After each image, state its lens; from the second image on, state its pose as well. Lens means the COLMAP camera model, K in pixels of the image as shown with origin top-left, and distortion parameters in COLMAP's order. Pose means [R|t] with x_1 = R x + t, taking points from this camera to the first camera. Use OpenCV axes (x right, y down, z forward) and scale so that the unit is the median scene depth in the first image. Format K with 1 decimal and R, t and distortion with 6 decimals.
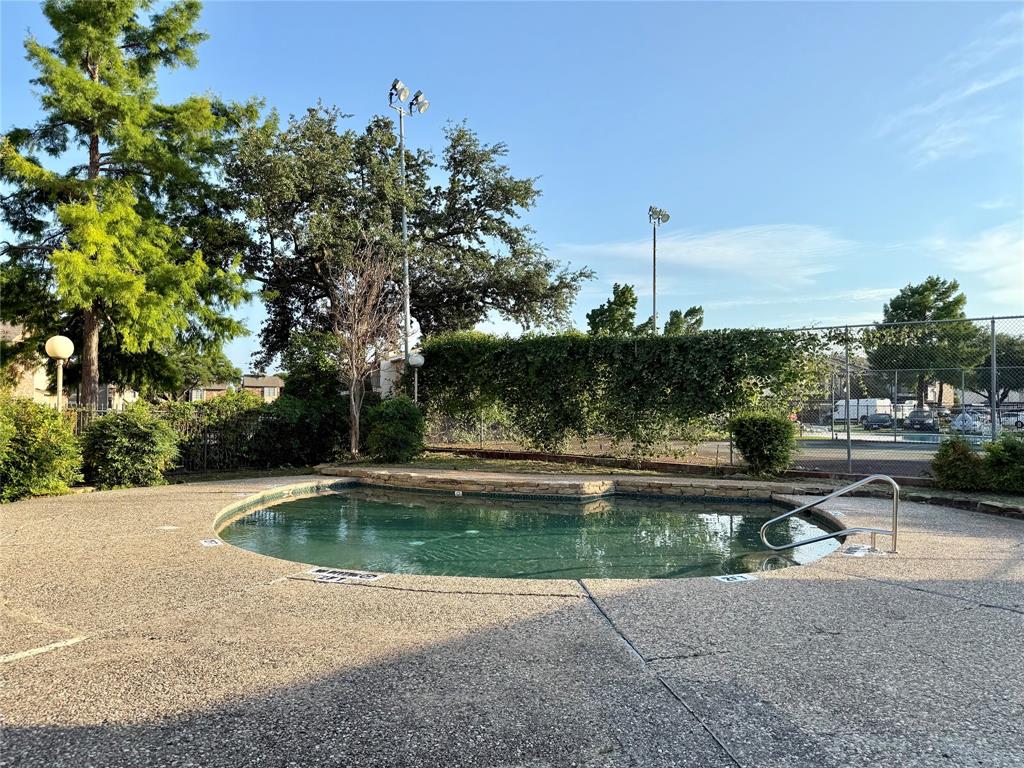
lens RADIAL K [[724.5, 0, 512.0], [0, 724.5, 384.0], [0, 0, 1]] dist [-0.071384, -0.000609]
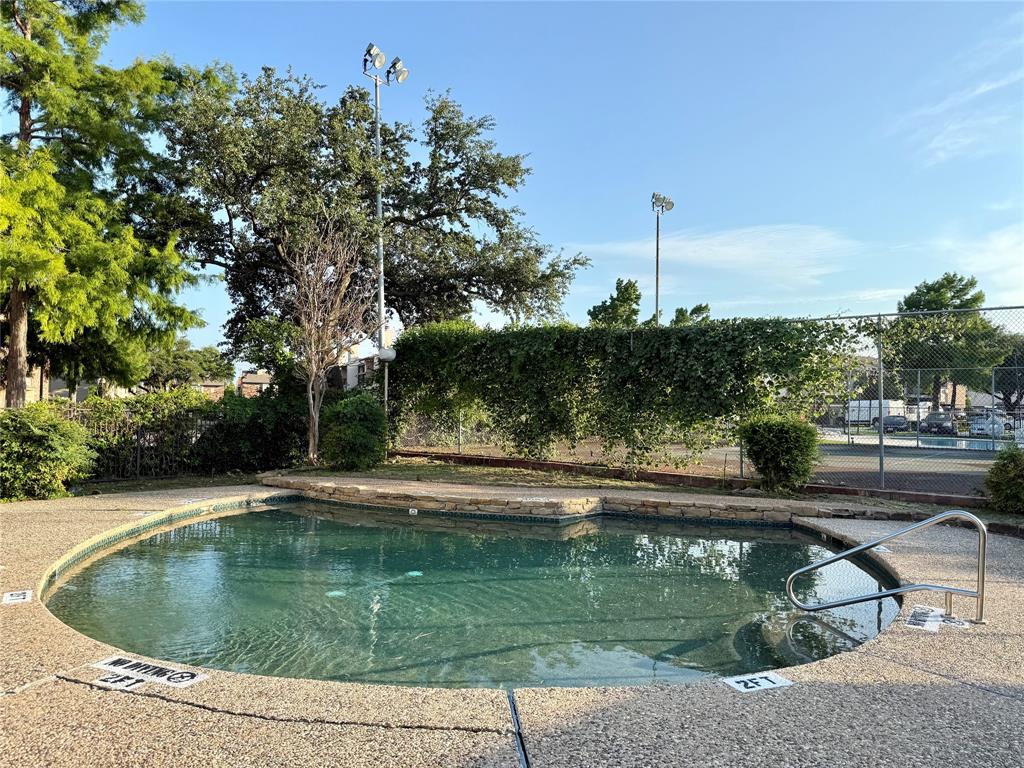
lens RADIAL K [[724.5, 0, 512.0], [0, 724.5, 384.0], [0, 0, 1]] dist [-0.071384, -0.000609]
pose [[0.999953, 0.006689, -0.007015, 0.031900], [-0.006674, 0.999975, 0.002280, 0.001296], [0.007030, -0.002233, 0.999973, 0.122347]]
